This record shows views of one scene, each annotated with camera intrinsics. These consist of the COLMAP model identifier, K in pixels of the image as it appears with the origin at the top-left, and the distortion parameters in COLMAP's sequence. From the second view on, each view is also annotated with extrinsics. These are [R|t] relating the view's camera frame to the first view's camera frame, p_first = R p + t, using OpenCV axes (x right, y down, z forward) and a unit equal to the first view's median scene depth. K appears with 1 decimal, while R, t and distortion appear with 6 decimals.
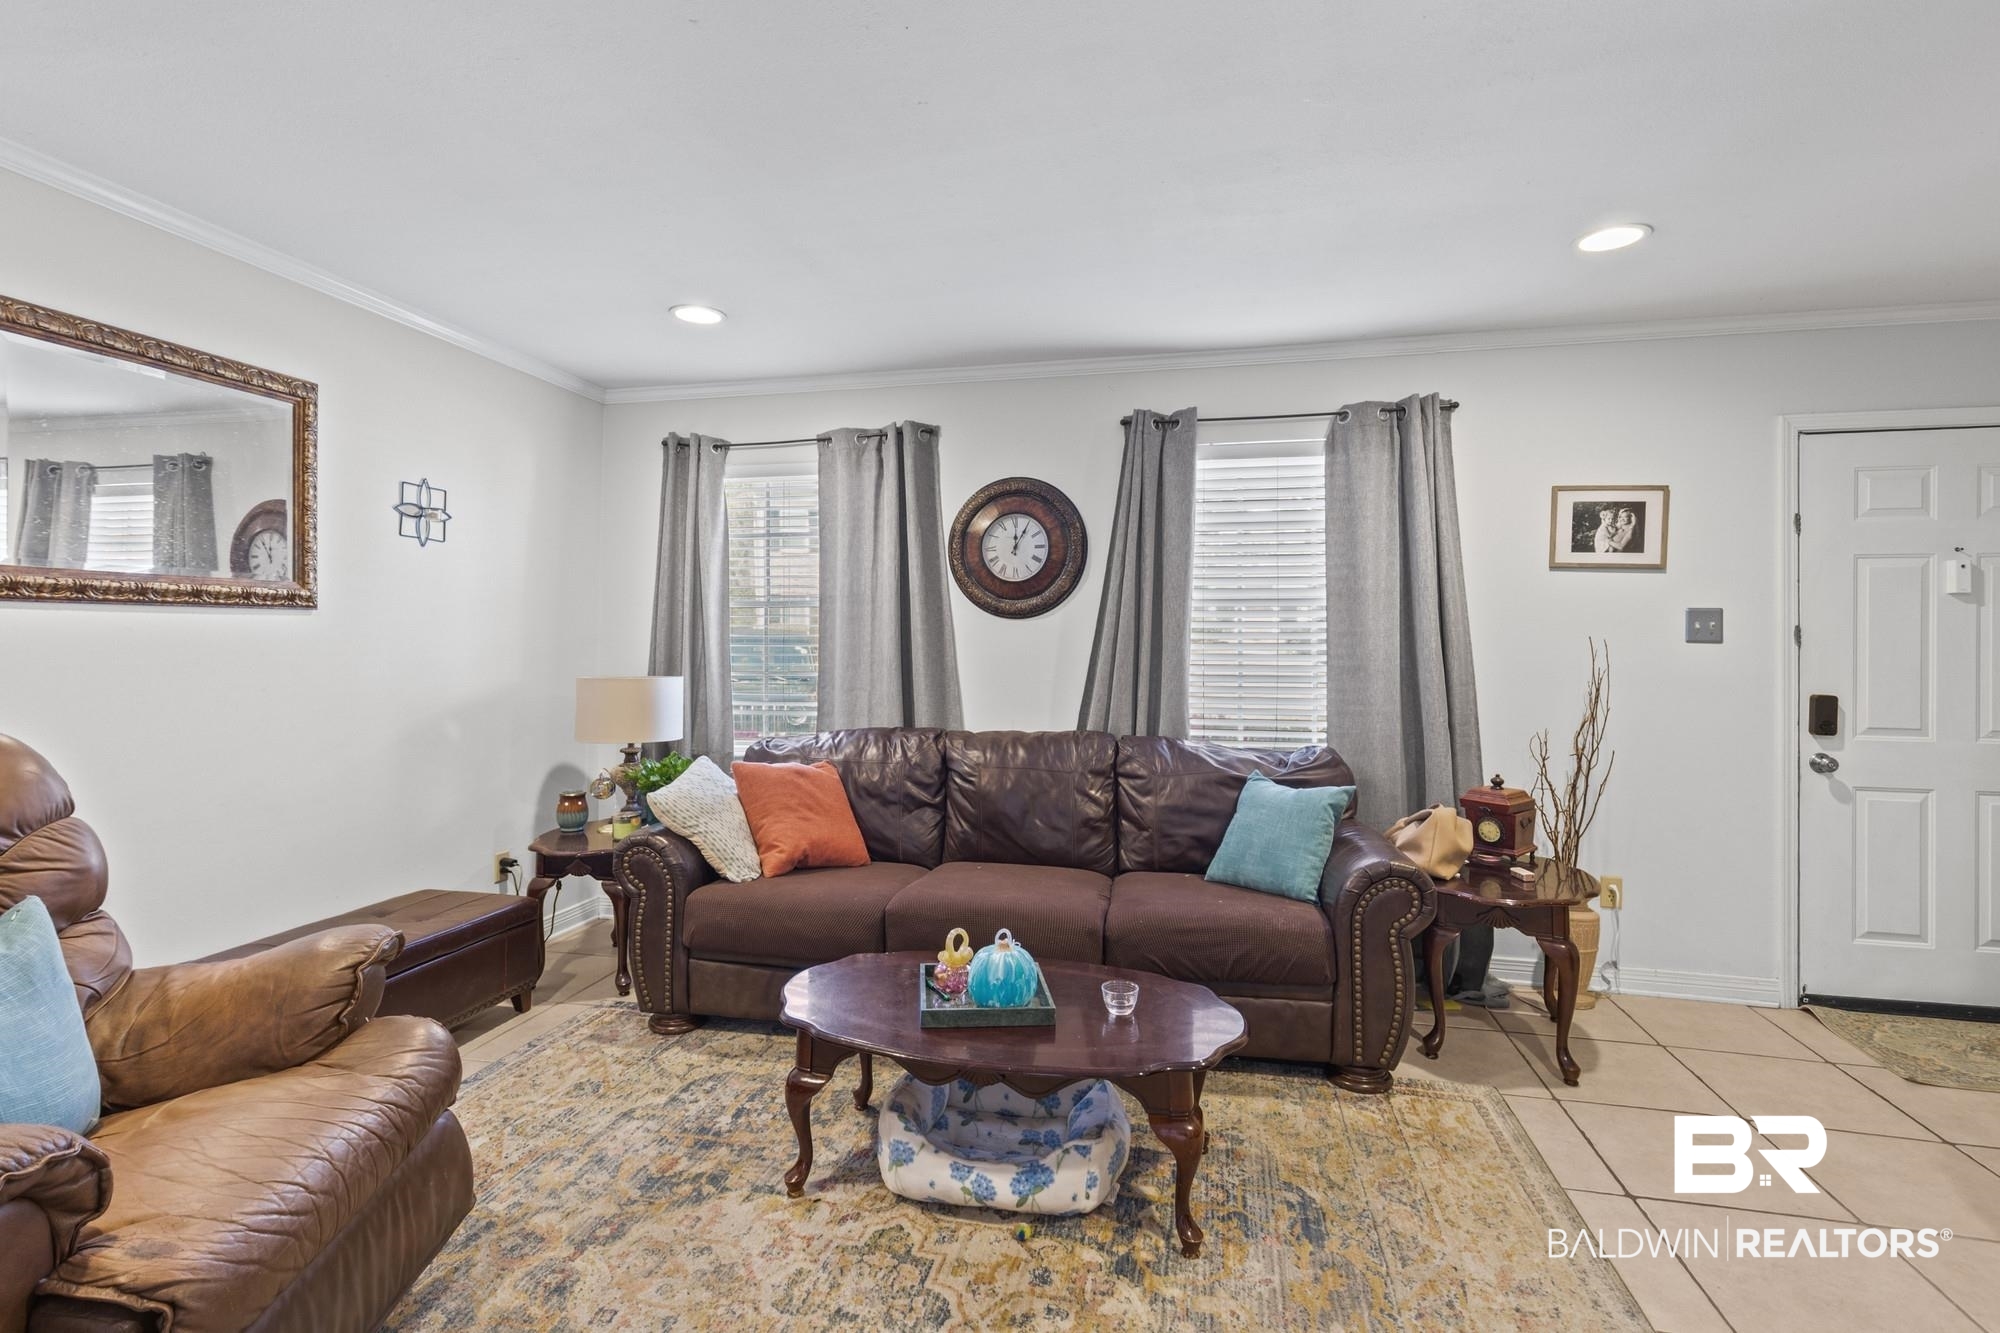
lens RADIAL K [[913.9, 0, 998.7], [0, 913.9, 637.7], [0, 0, 1]] dist [-0.000046, -0.000263]
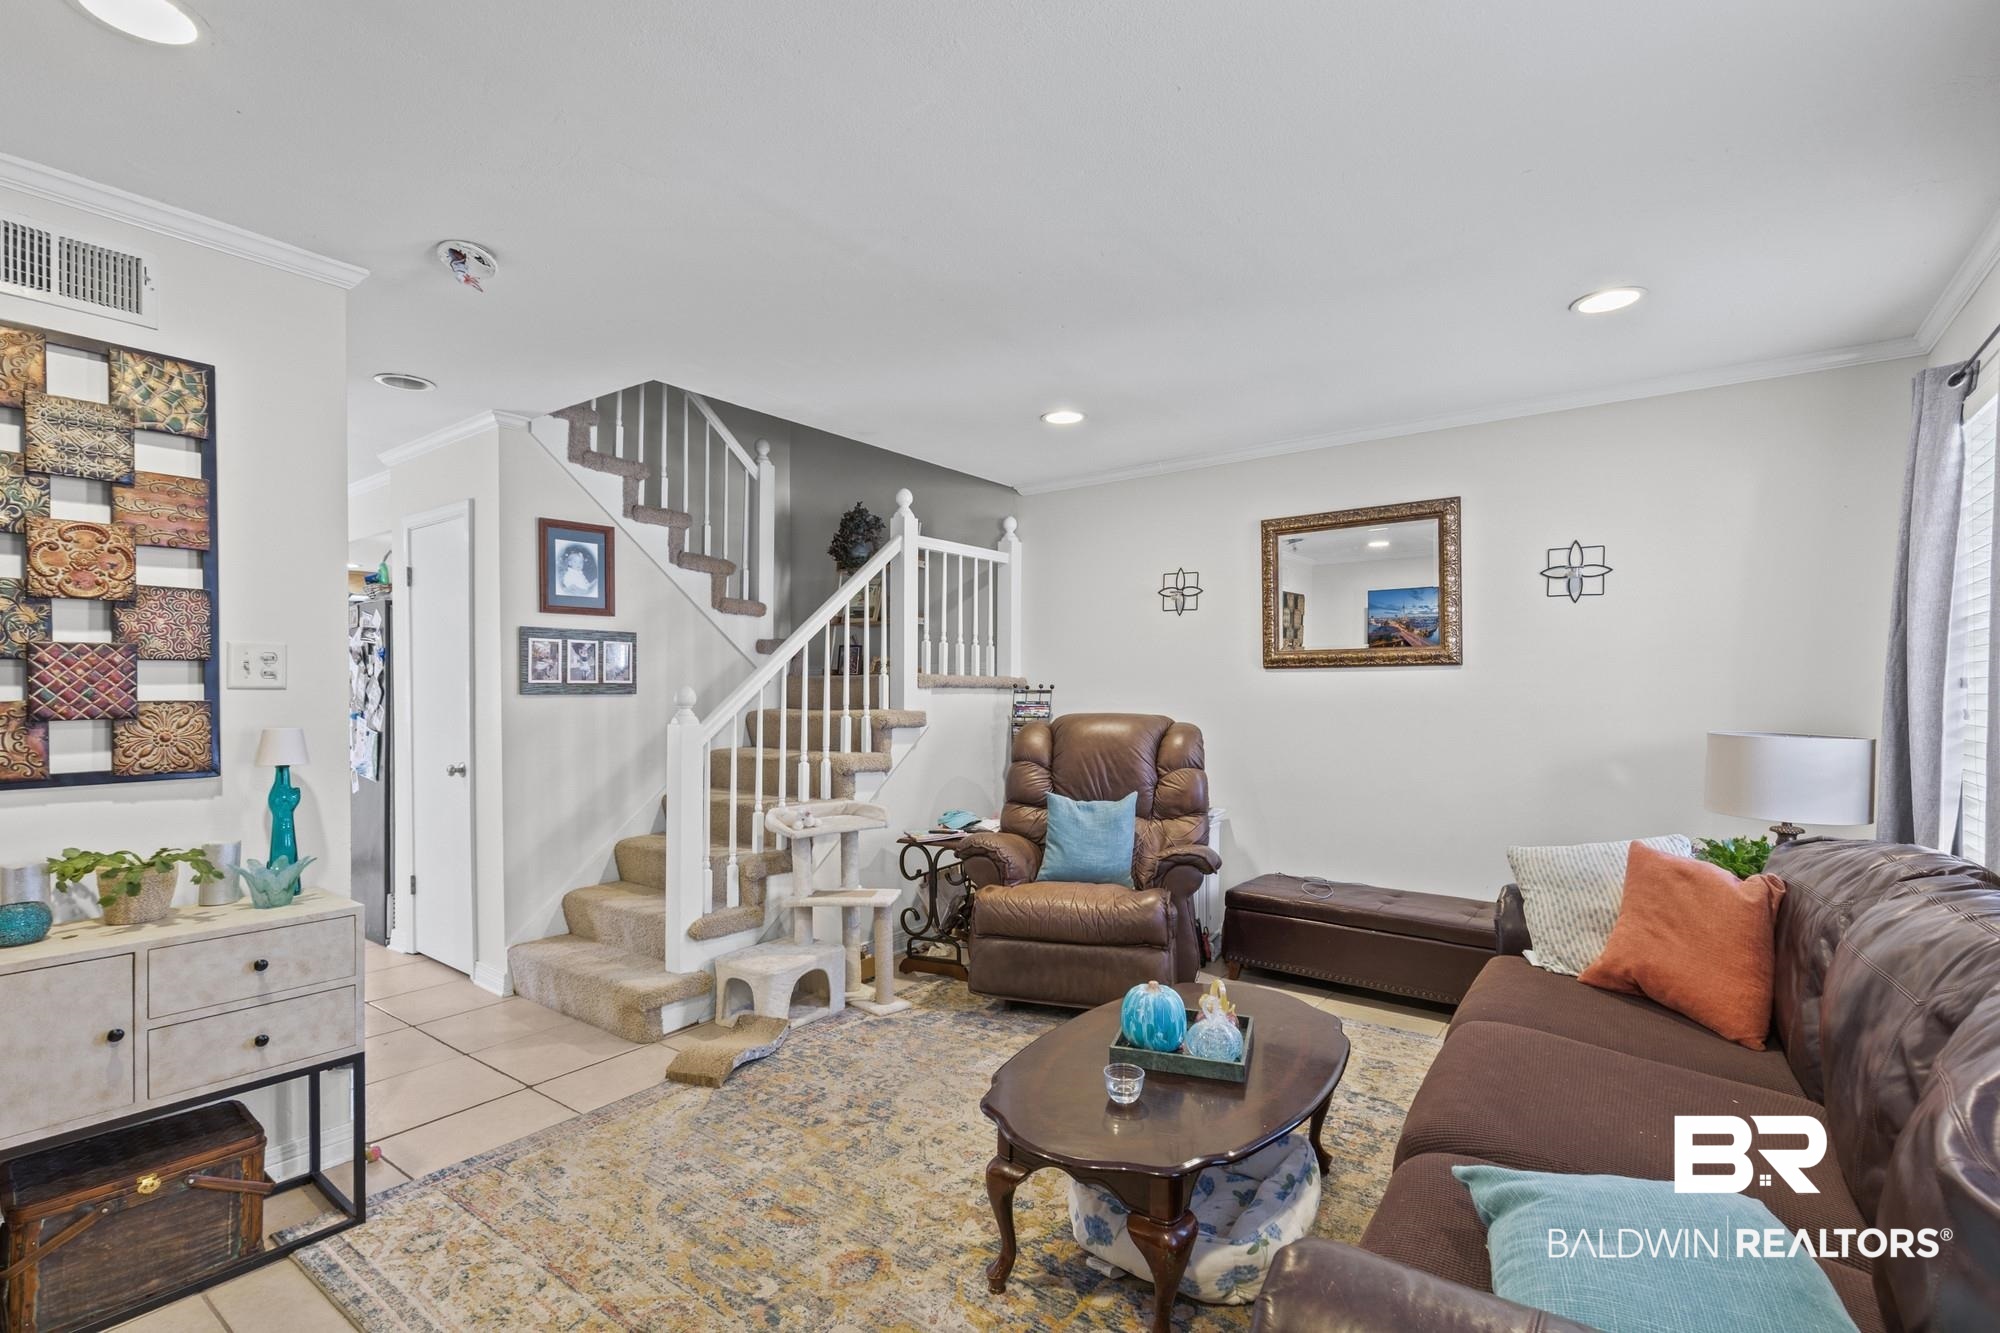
lens RADIAL K [[924.4, 0, 1005.9], [0, 924.4, 680.8], [0, 0, 1]] dist [-0.000252, -0.000010]
pose [[-0.406516, -0.008534, -0.913604, 0.779206], [0.003016, 0.999938, -0.010683, 0.005500], [0.913639, -0.007098, -0.406465, 0.967451]]
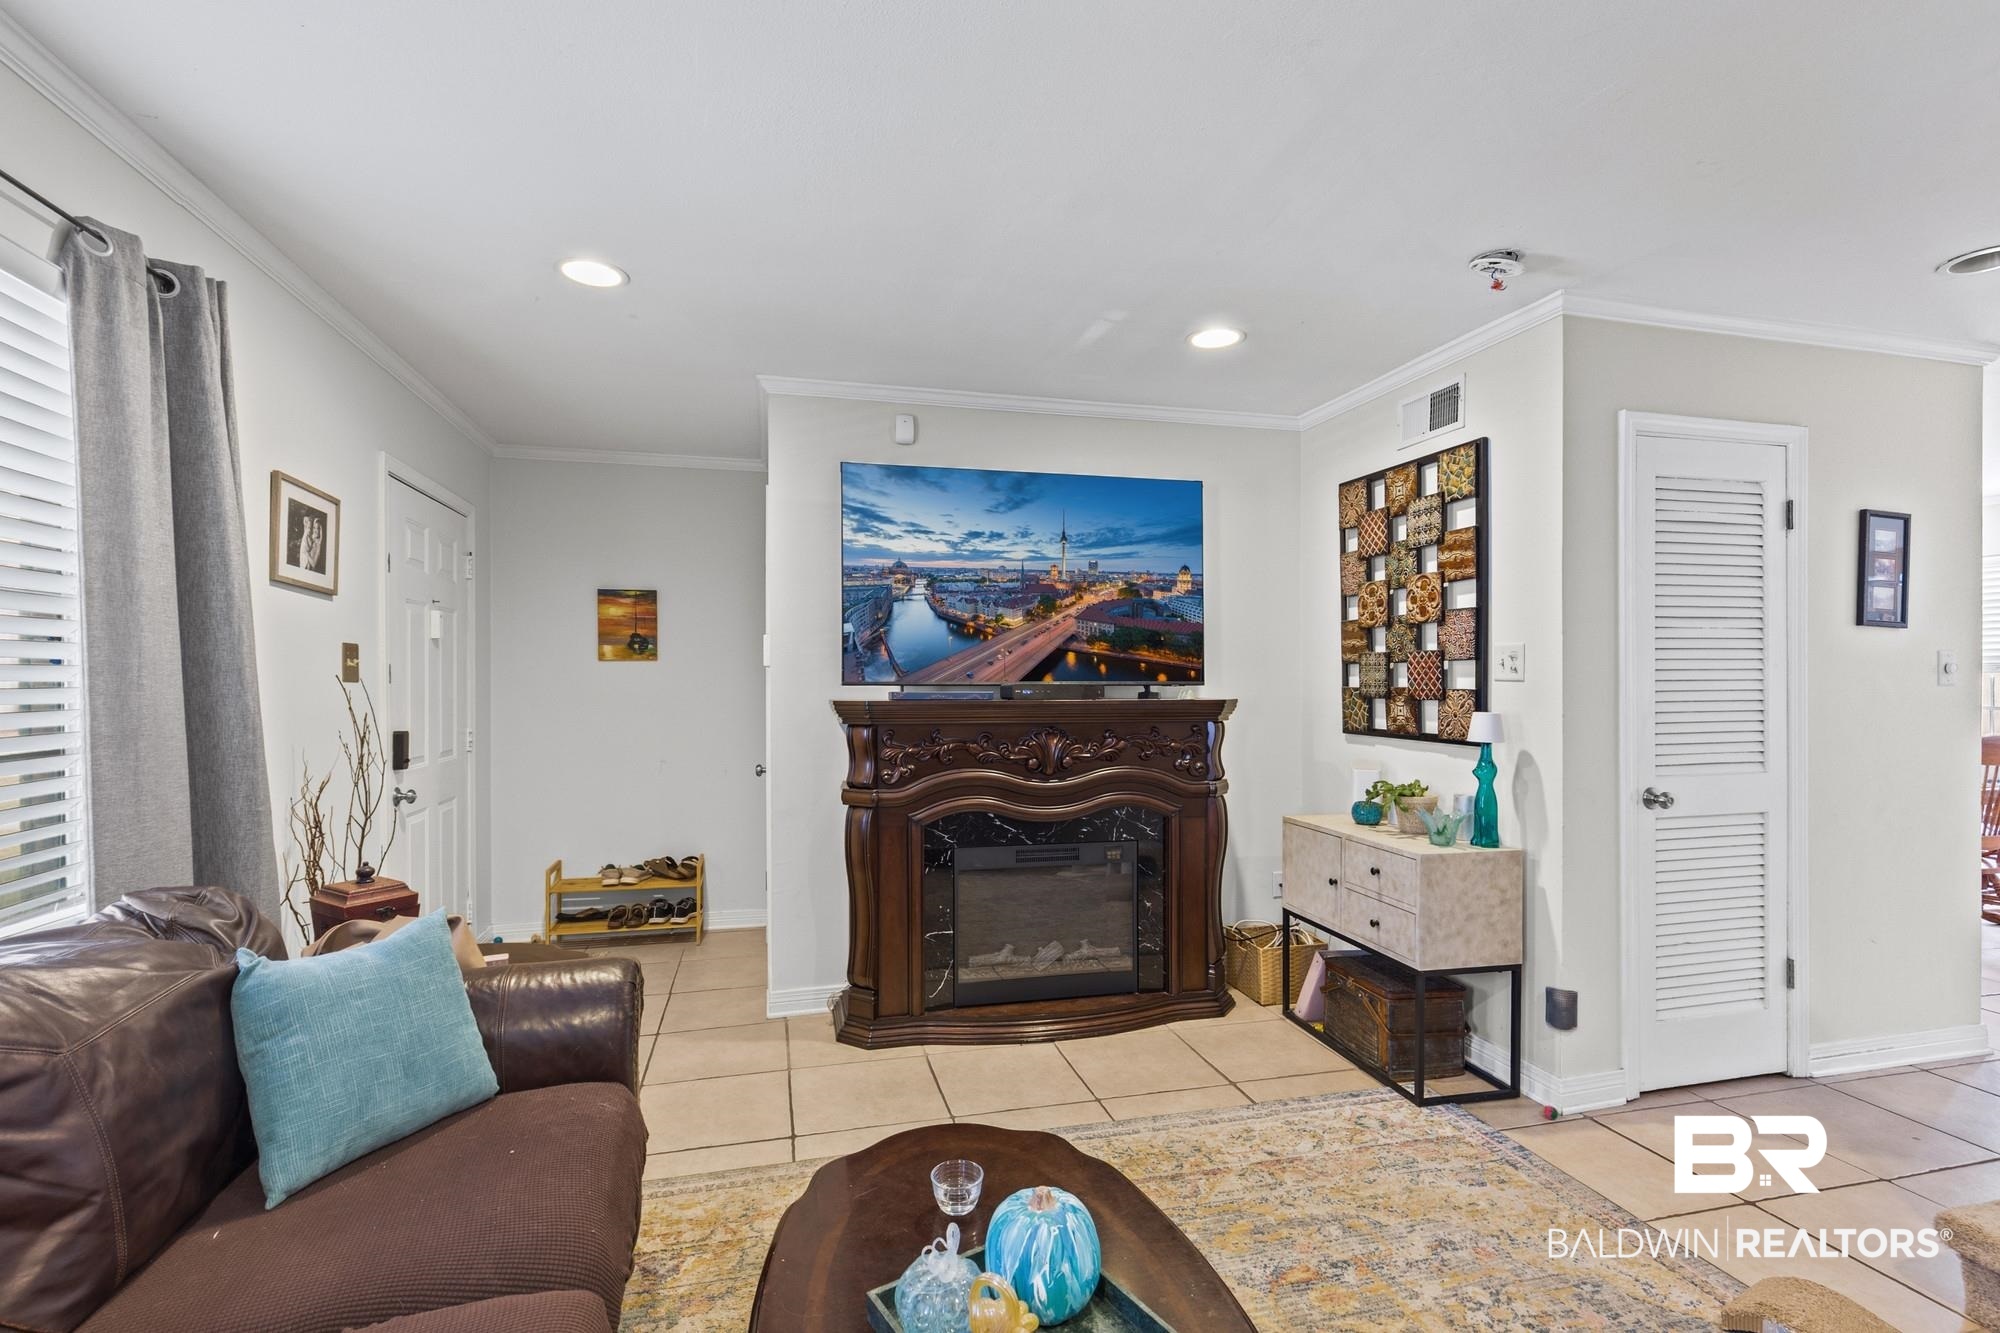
lens RADIAL K [[924.4, 0, 1005.9], [0, 924.4, 680.8], [0, 0, 1]] dist [-0.000252, -0.000010]
pose [[-0.450692, -0.007118, 0.892651, -0.399064], [-0.002748, 0.999975, 0.006586, -0.003604], [-0.892675, 0.000515, -0.450700, 0.984220]]
